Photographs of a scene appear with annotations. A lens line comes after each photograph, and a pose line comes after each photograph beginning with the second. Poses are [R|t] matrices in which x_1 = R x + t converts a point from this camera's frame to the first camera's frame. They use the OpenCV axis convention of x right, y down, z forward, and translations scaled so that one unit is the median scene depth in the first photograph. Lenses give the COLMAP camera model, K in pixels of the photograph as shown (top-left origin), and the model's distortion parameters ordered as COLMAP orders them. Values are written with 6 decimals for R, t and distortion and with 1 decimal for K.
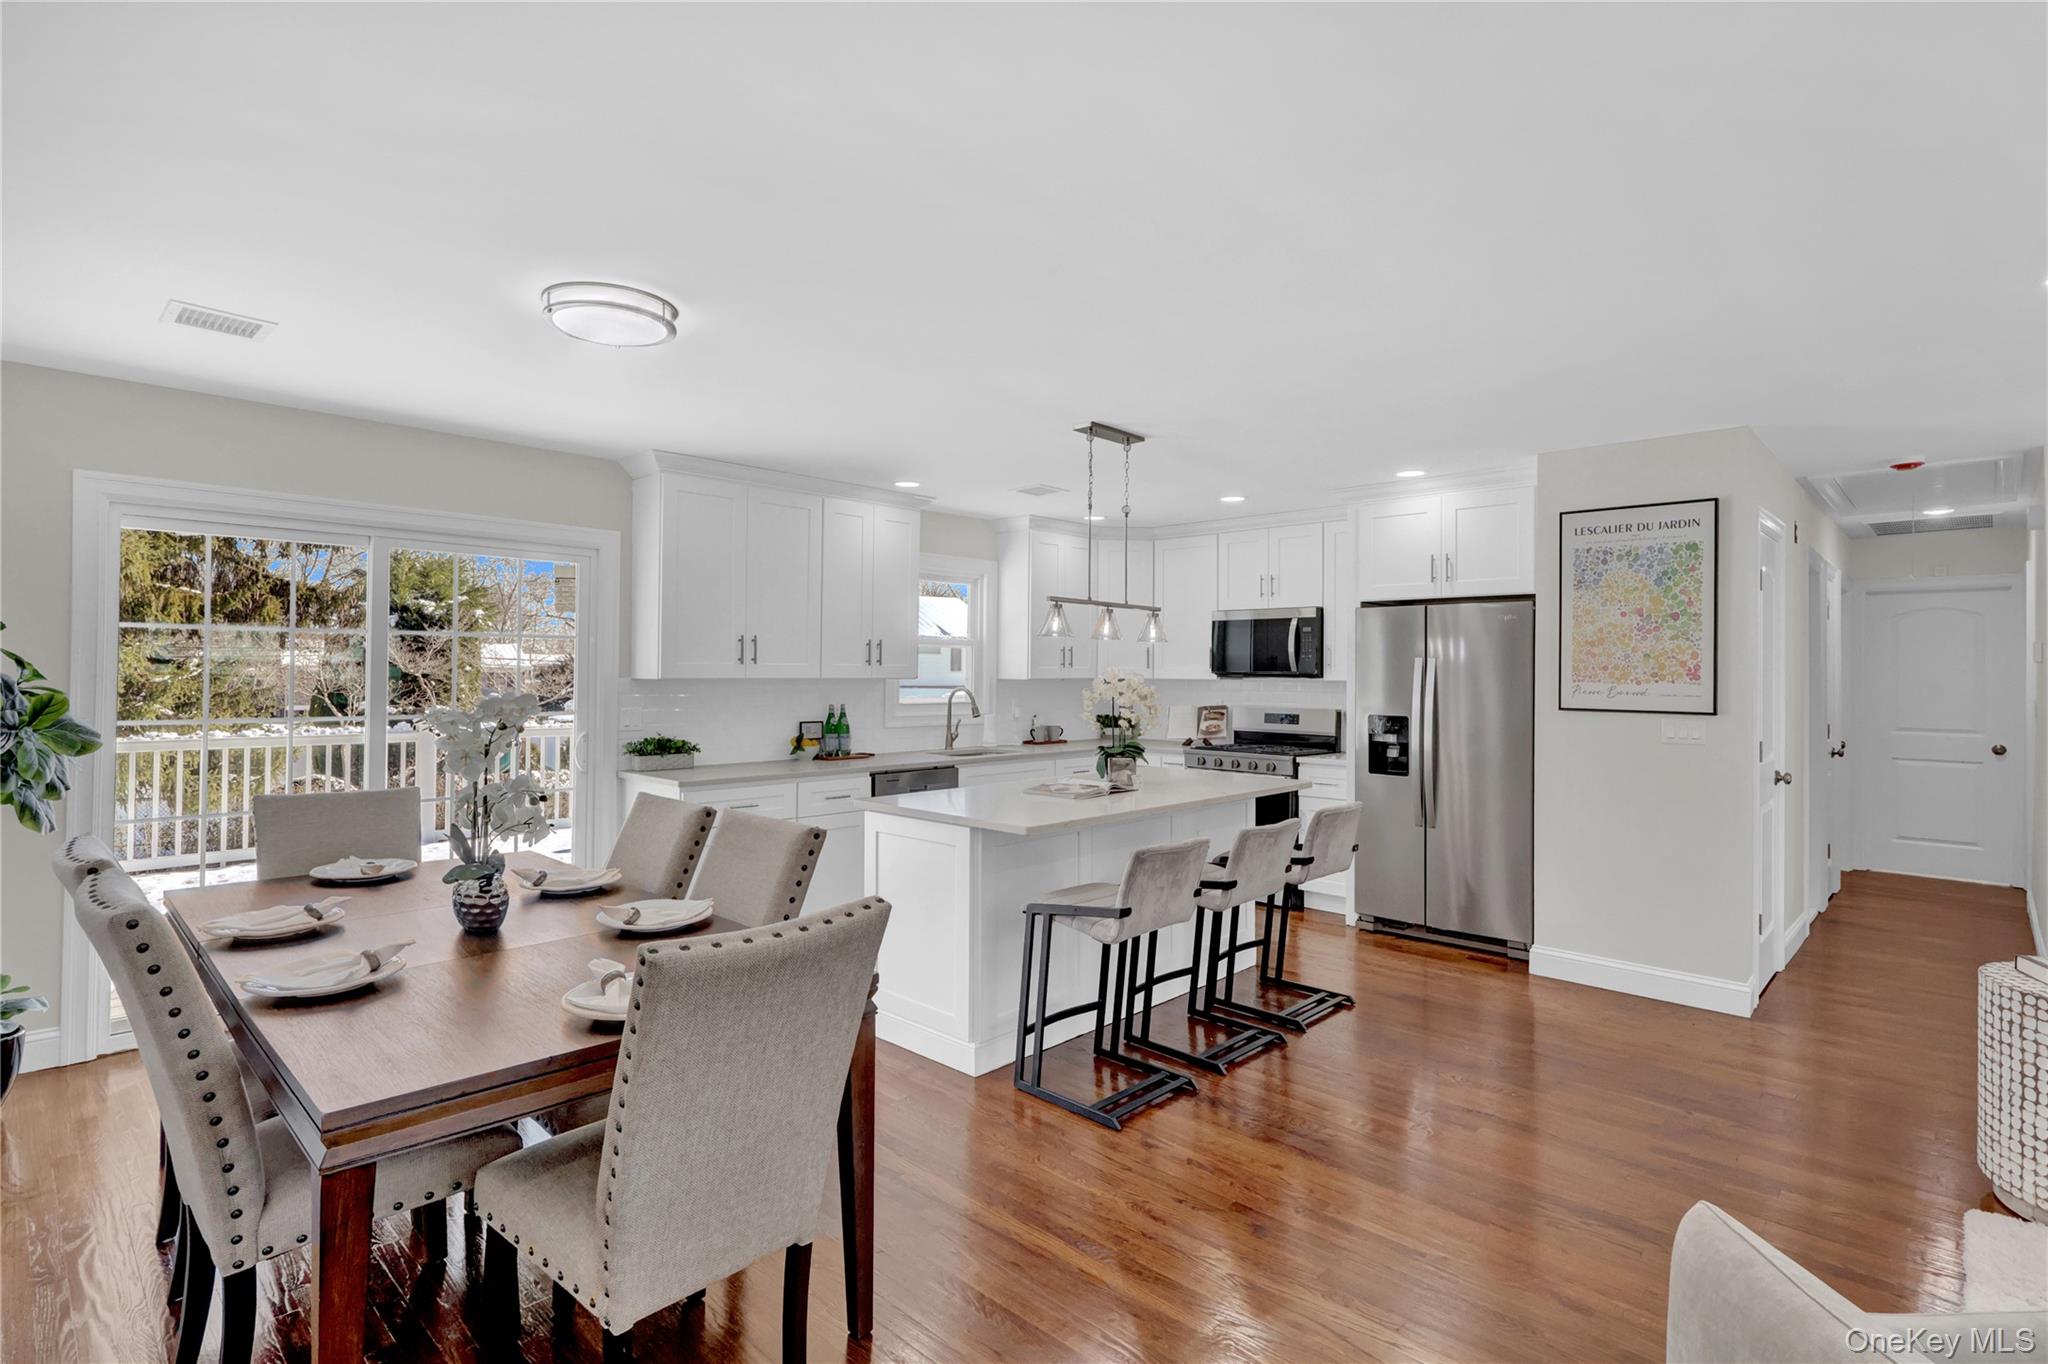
lens RADIAL K [[997.0, 0, 1028.5], [0, 997.0, 662.2], [0, 0, 1]] dist [0.000803, 0.002416]
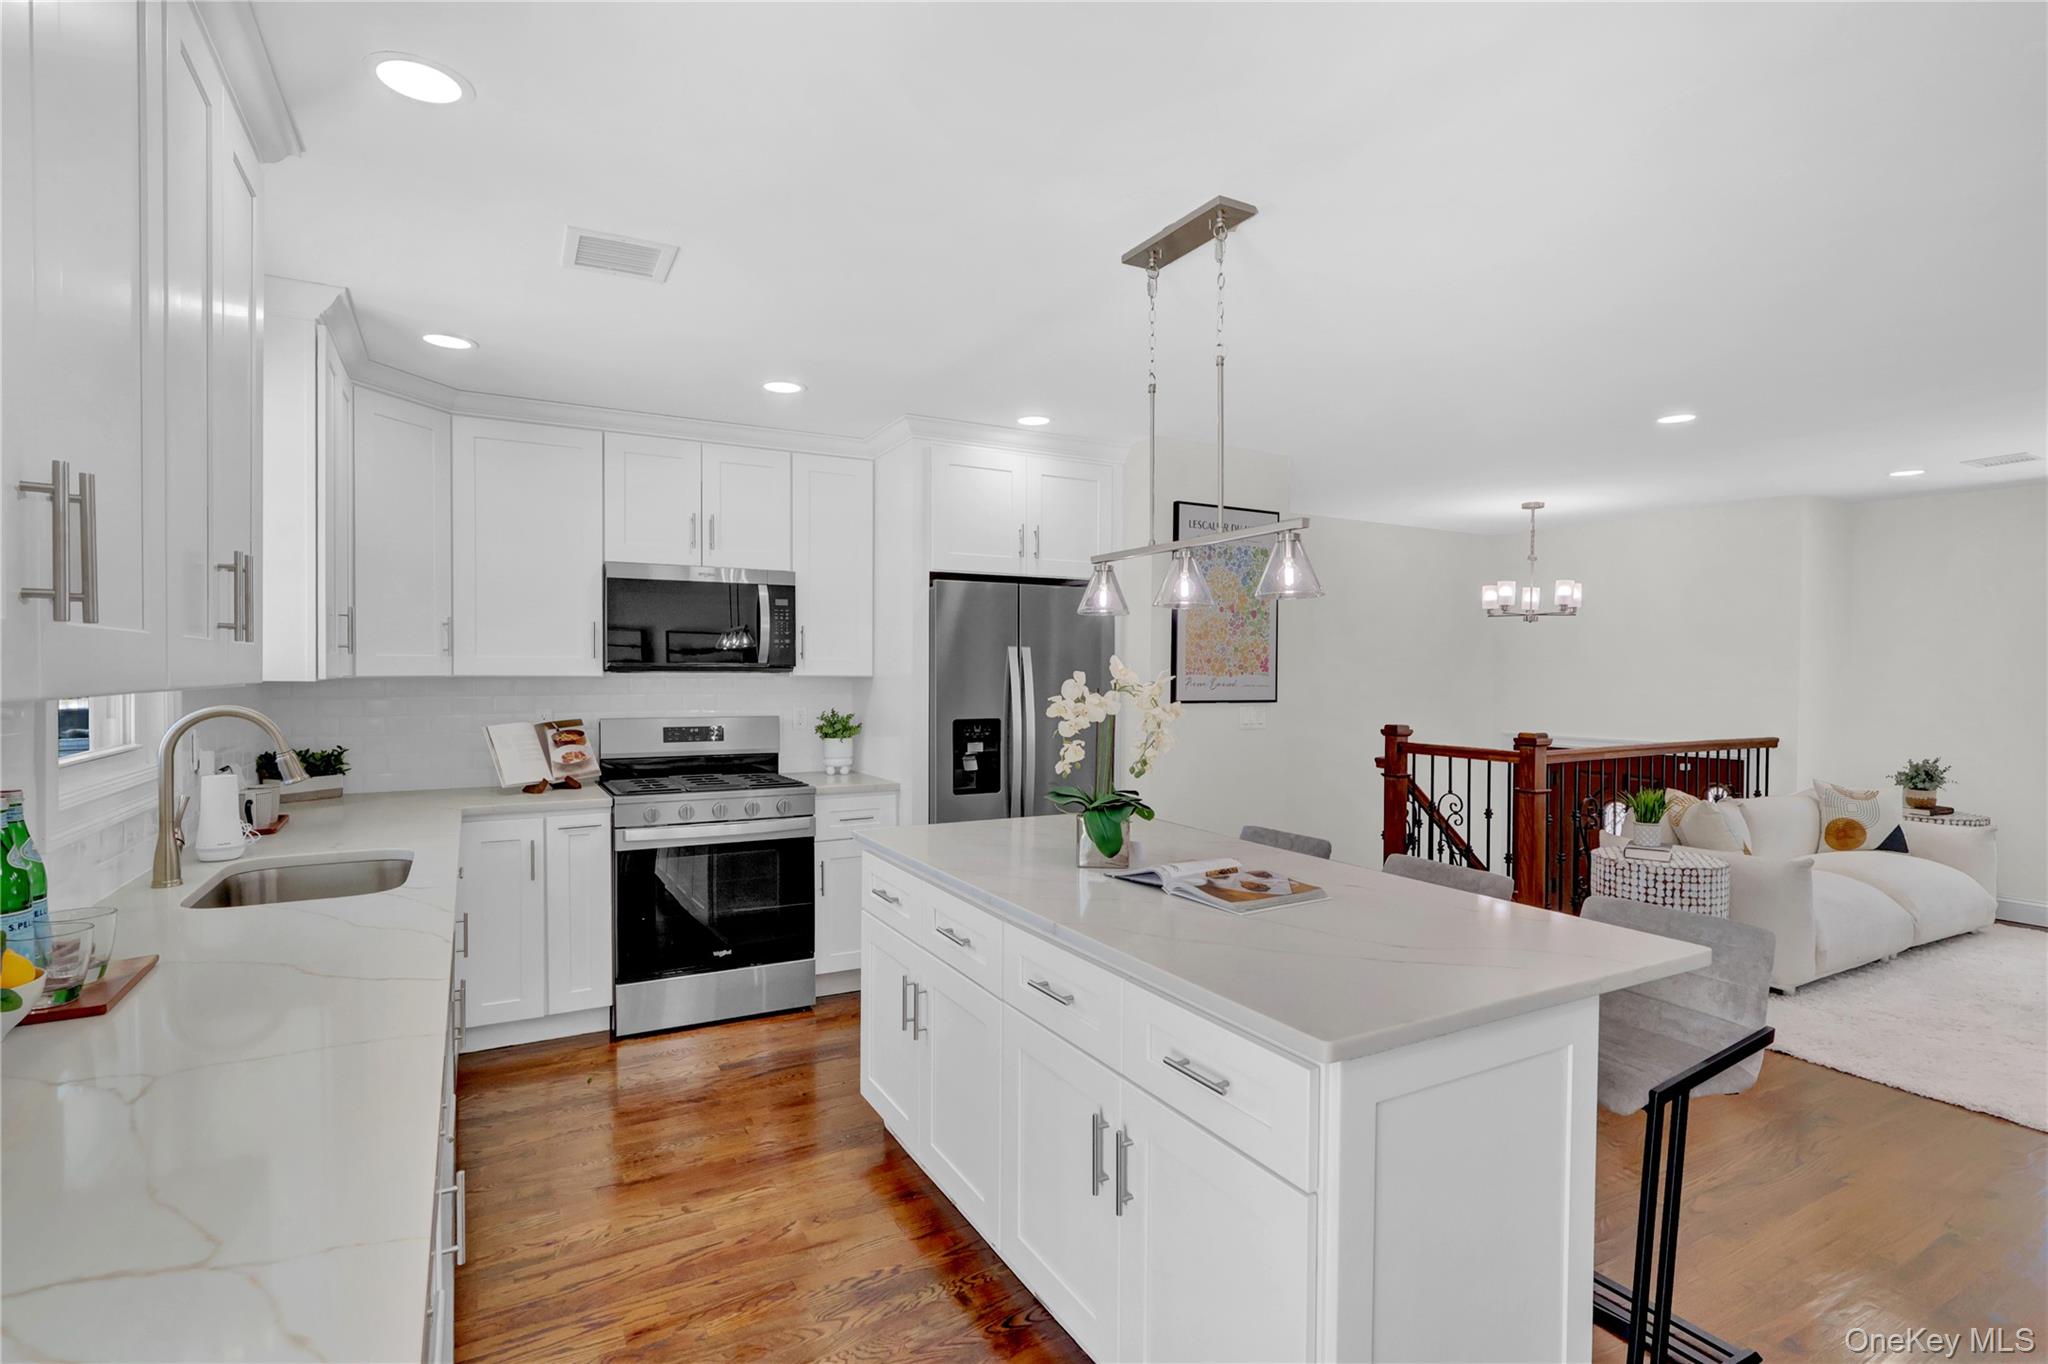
lens RADIAL K [[997.0, 0, 1028.3], [0, 997.0, 690.4], [0, 0, 1]] dist [0.000803, 0.002416]
pose [[0.297545, -0.024423, 0.954395, -0.455870], [-0.010960, 0.999519, 0.028995, 0.008746], [-0.954645, -0.019087, 0.297135, 0.862821]]
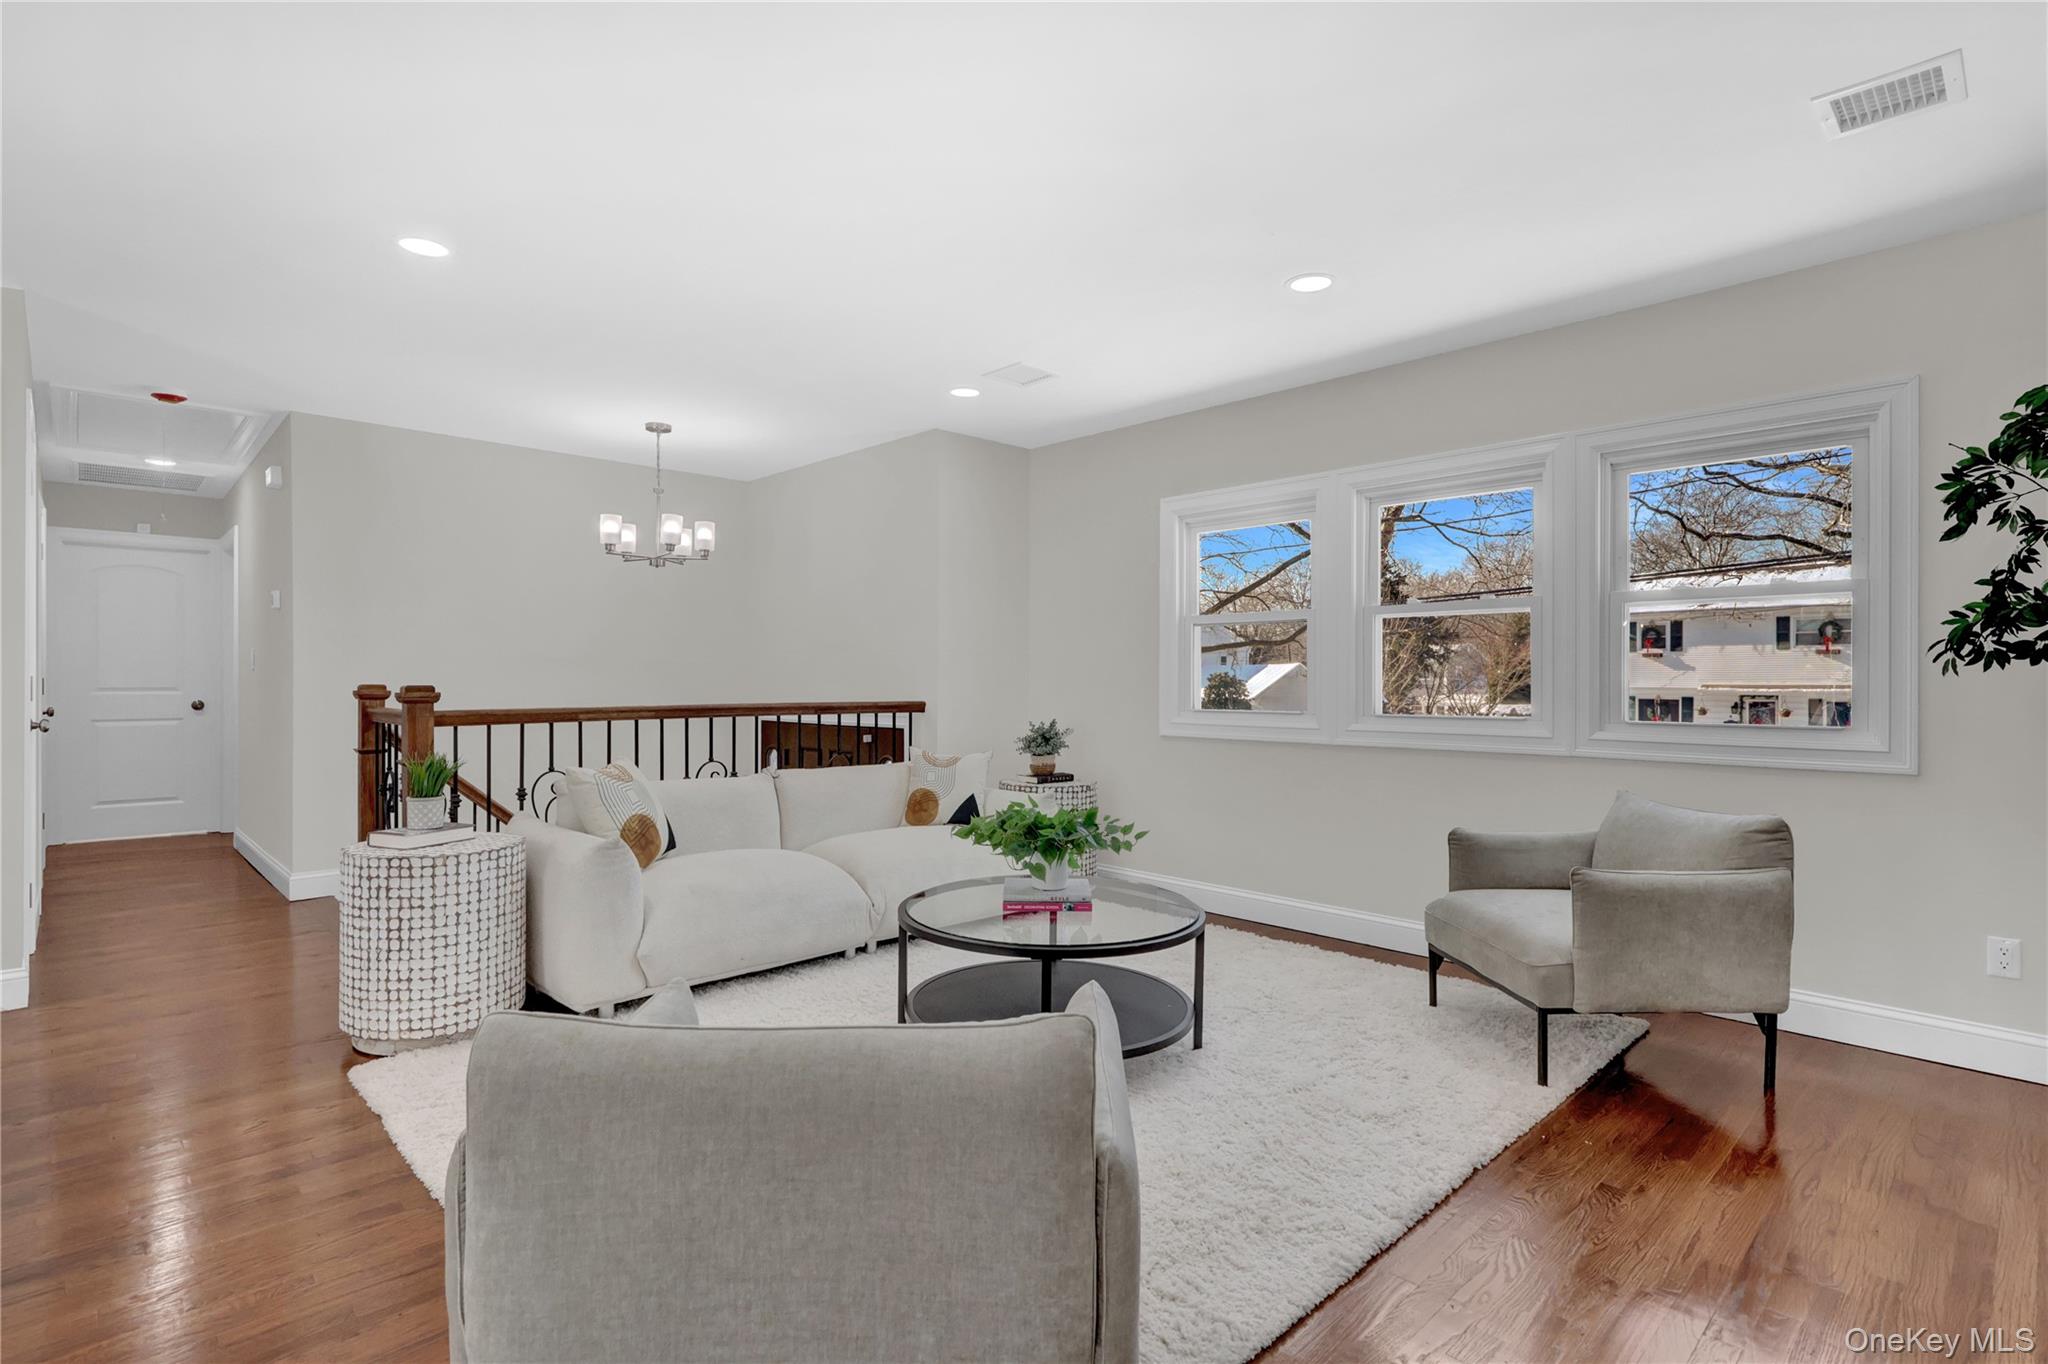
lens RADIAL K [[997.0, 0, 1016.4], [0, 997.0, 680.9], [0, 0, 1]] dist [0.000803, 0.002416]
pose [[0.047964, -0.010338, 0.998796, -0.057913], [-0.011447, 0.999875, 0.010899, 0.061271], [-0.998783, -0.011956, 0.047840, 0.134059]]
